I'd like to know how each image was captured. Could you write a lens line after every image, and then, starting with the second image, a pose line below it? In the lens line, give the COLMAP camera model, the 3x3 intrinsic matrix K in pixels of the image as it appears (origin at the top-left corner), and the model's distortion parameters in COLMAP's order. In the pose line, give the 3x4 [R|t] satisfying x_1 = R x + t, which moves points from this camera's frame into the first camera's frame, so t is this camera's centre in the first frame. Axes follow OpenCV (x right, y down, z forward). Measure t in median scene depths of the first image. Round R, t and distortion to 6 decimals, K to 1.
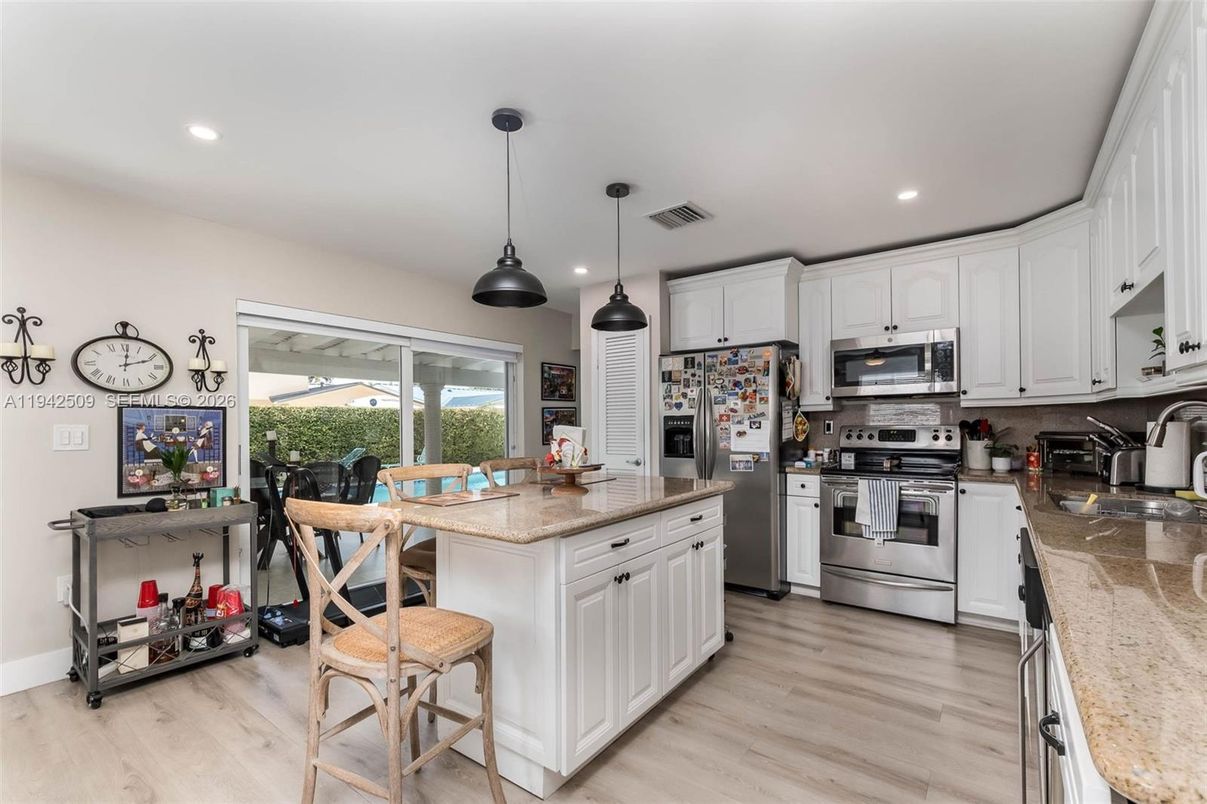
lens RADIAL K [[536.5, 0, 597.4], [0, 536.5, 426.8], [0, 0, 1]] dist [0.001934, 0.000054]
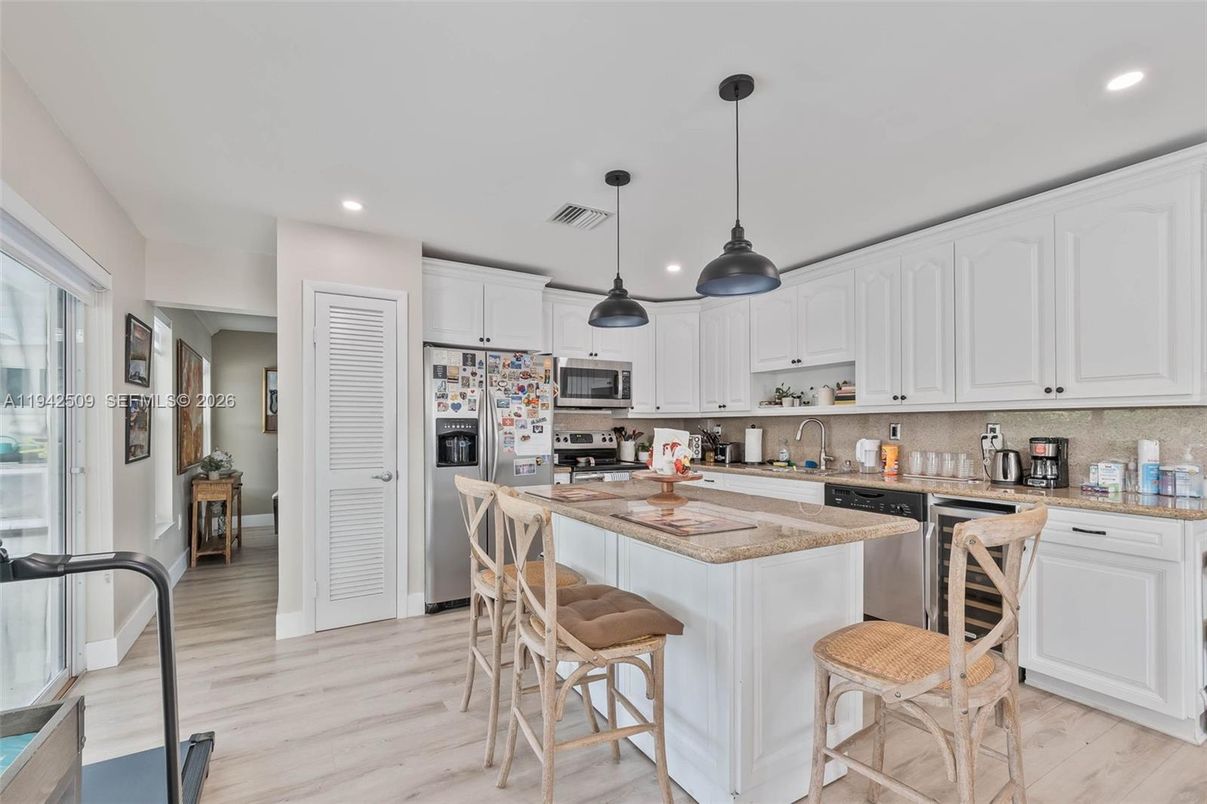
lens RADIAL K [[536.5, 0, 597.4], [0, 536.5, 426.8], [0, 0, 1]] dist [0.001934, 0.000054]
pose [[0.372918, 0.011634, 0.927791, -0.600412], [0.003338, 0.999898, -0.013880, 0.006054], [-0.927858, 0.008273, 0.372841, 0.485604]]
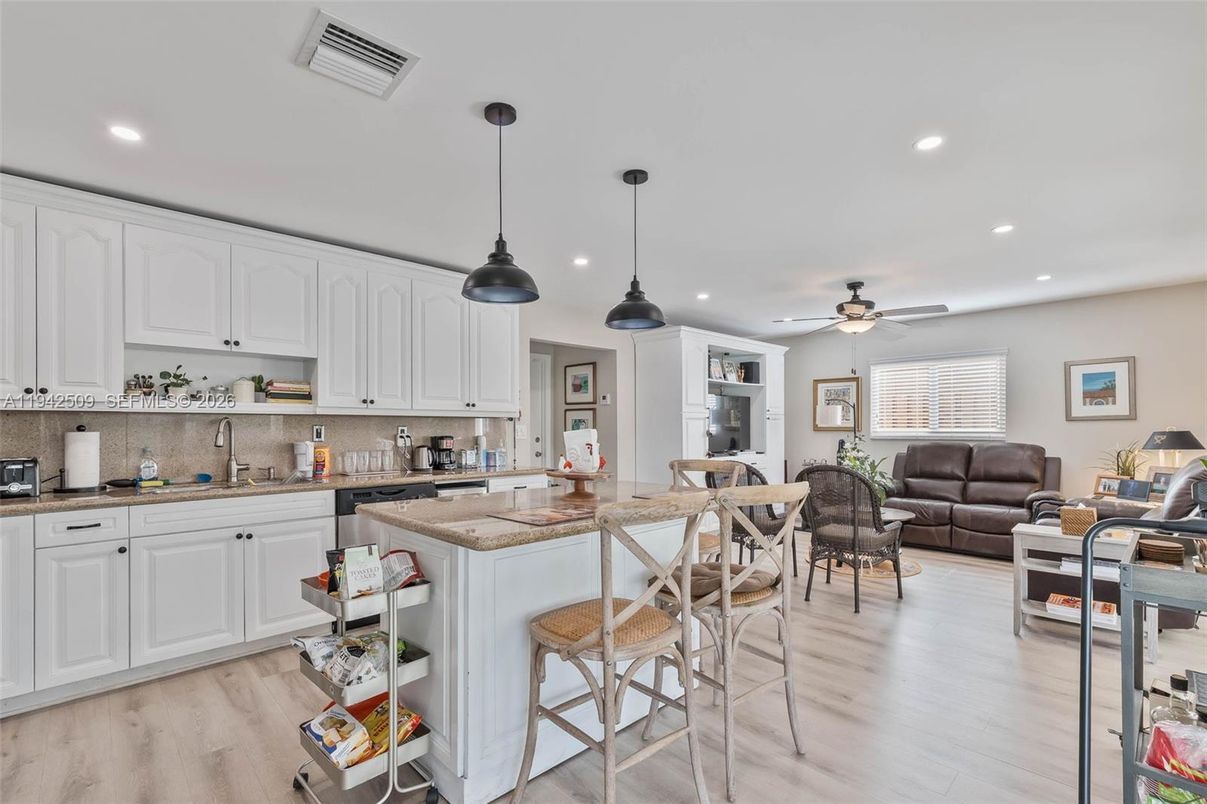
lens RADIAL K [[536.5, 0, 597.4], [0, 536.5, 426.8], [0, 0, 1]] dist [0.001934, 0.000054]
pose [[-0.987232, 0.017046, 0.158376, -0.151783], [0.017182, 0.999852, -0.000509, -0.000097], [-0.158361, 0.002219, -0.987379, 1.220942]]
